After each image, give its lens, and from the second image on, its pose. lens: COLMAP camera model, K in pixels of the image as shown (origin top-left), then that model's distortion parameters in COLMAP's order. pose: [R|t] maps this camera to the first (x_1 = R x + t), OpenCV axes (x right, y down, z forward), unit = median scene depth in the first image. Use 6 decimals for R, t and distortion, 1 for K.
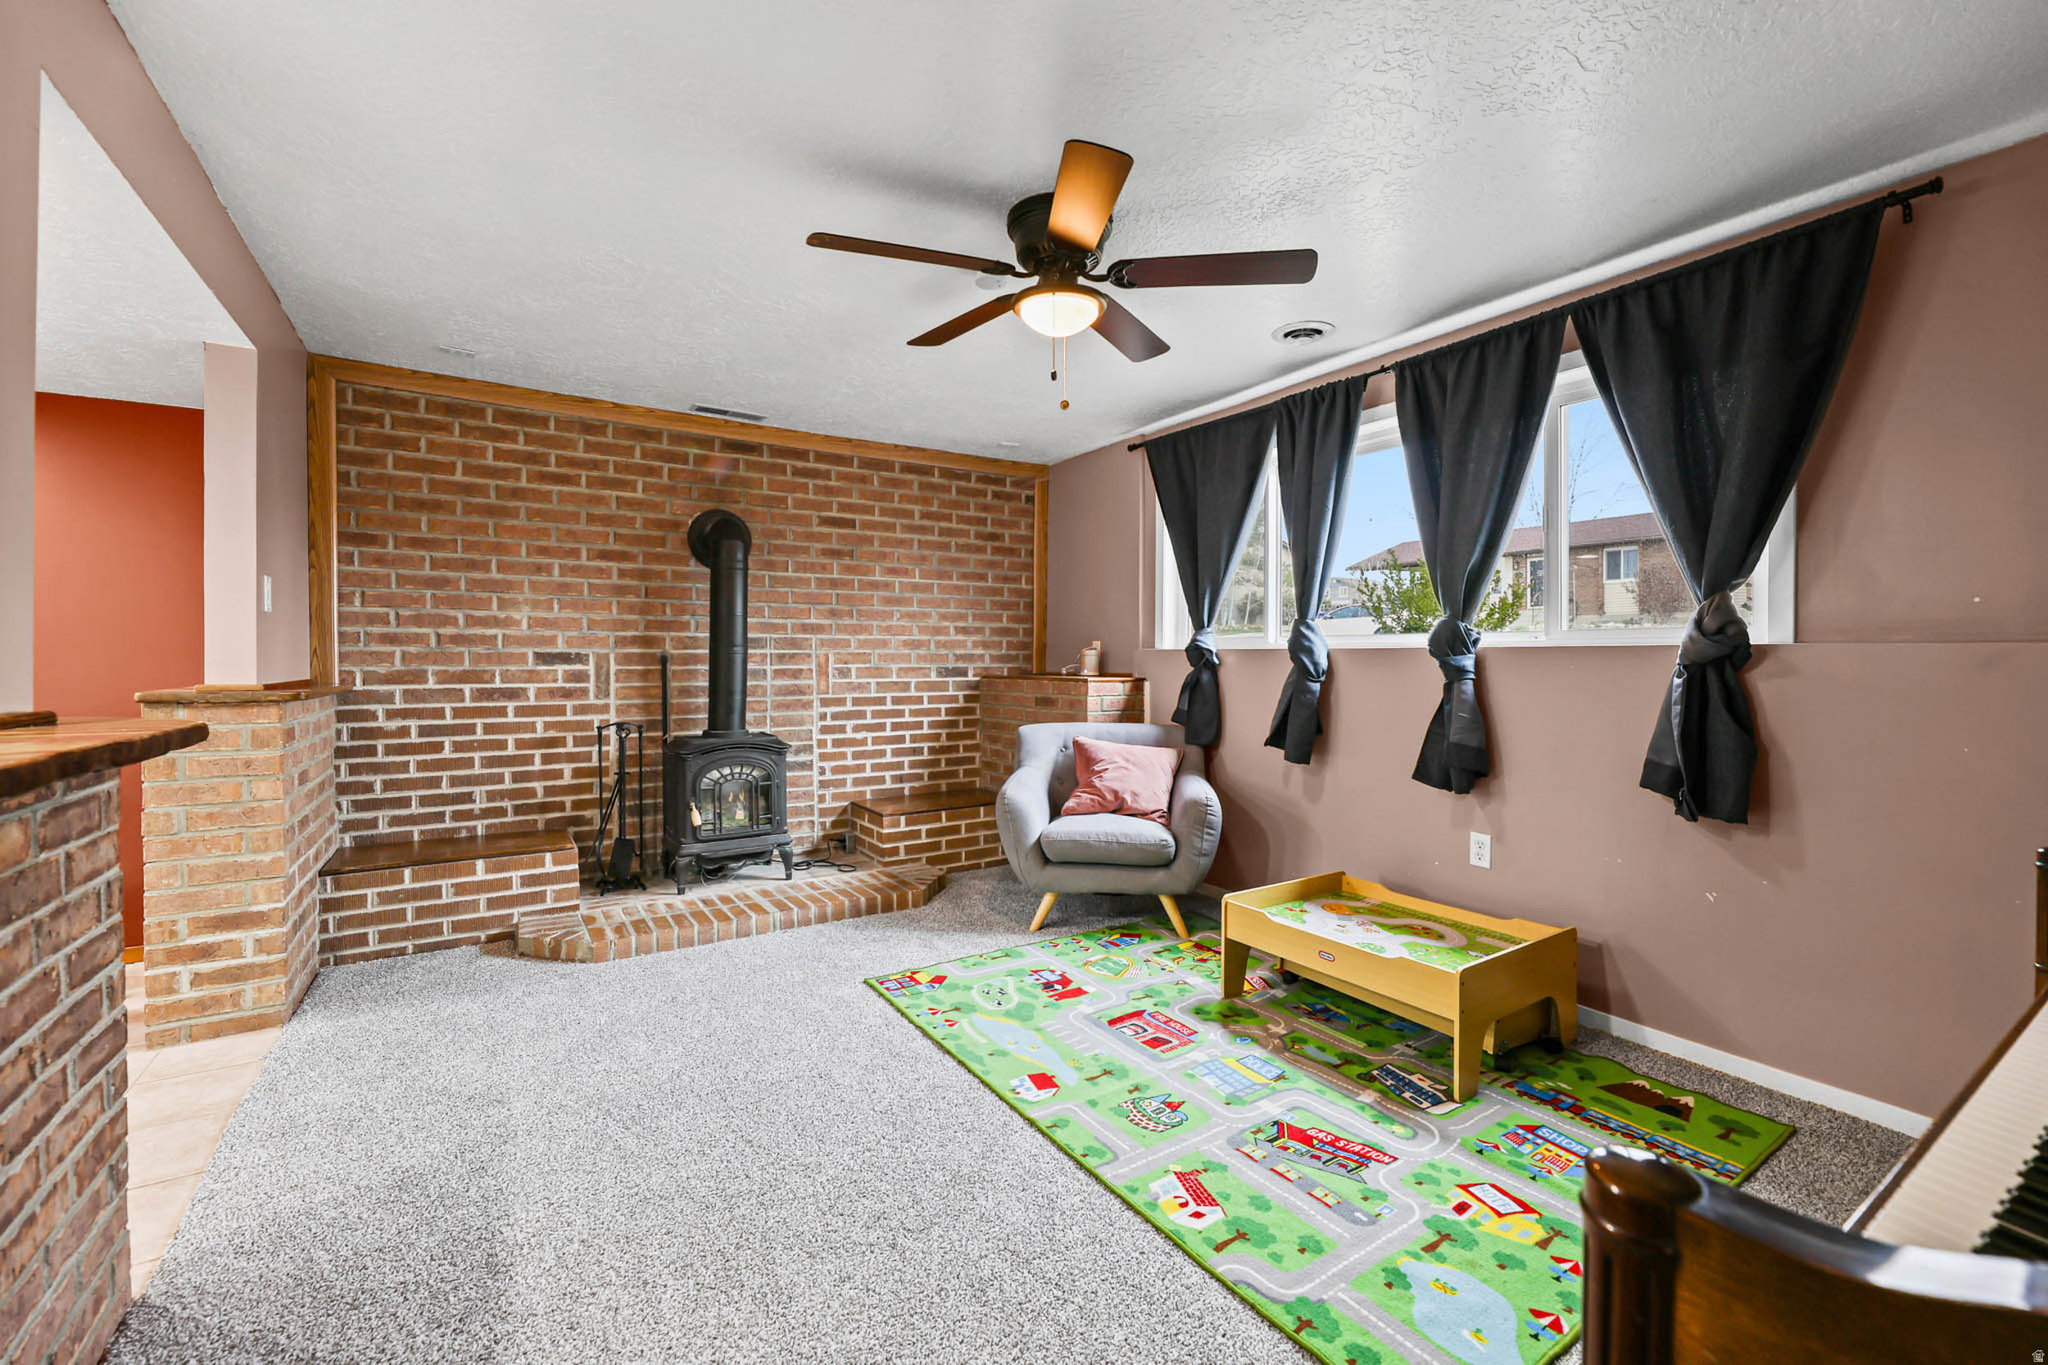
lens RADIAL K [[843.9, 0, 1024.3], [0, 843.9, 672.8], [0, 0, 1]] dist [-0.001529, -0.001013]
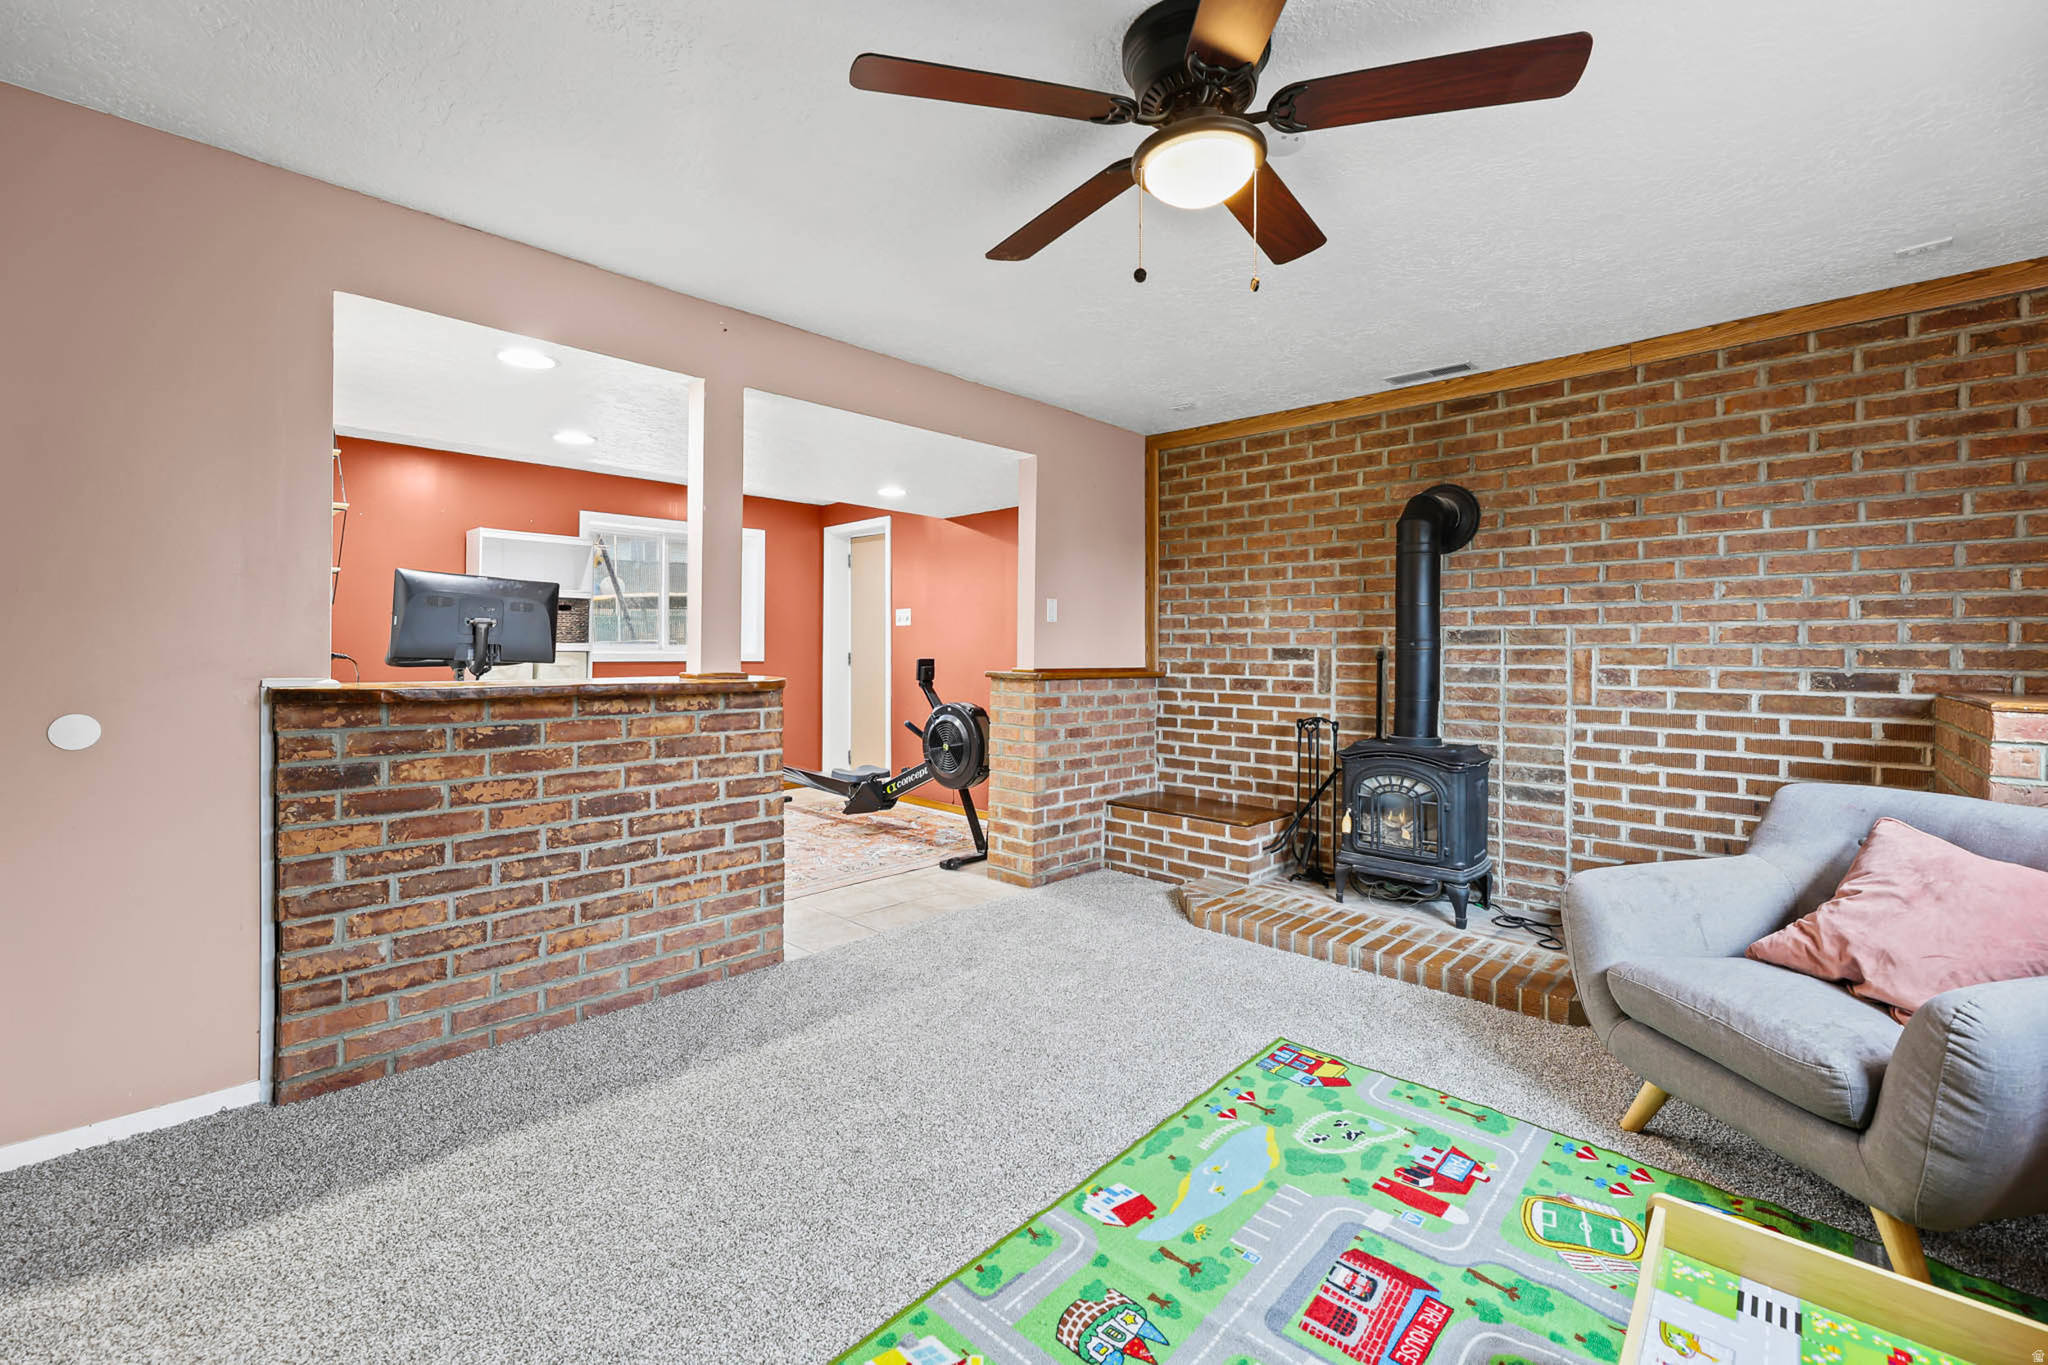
lens RADIAL K [[843.9, 0, 1020.6], [0, 843.9, 661.3], [0, 0, 1]] dist [-0.001529, -0.001013]
pose [[0.239392, 0.012462, -0.970843, 0.423804], [-0.023861, 0.999691, 0.006948, -0.007149], [0.970630, 0.021502, 0.239616, 0.411826]]
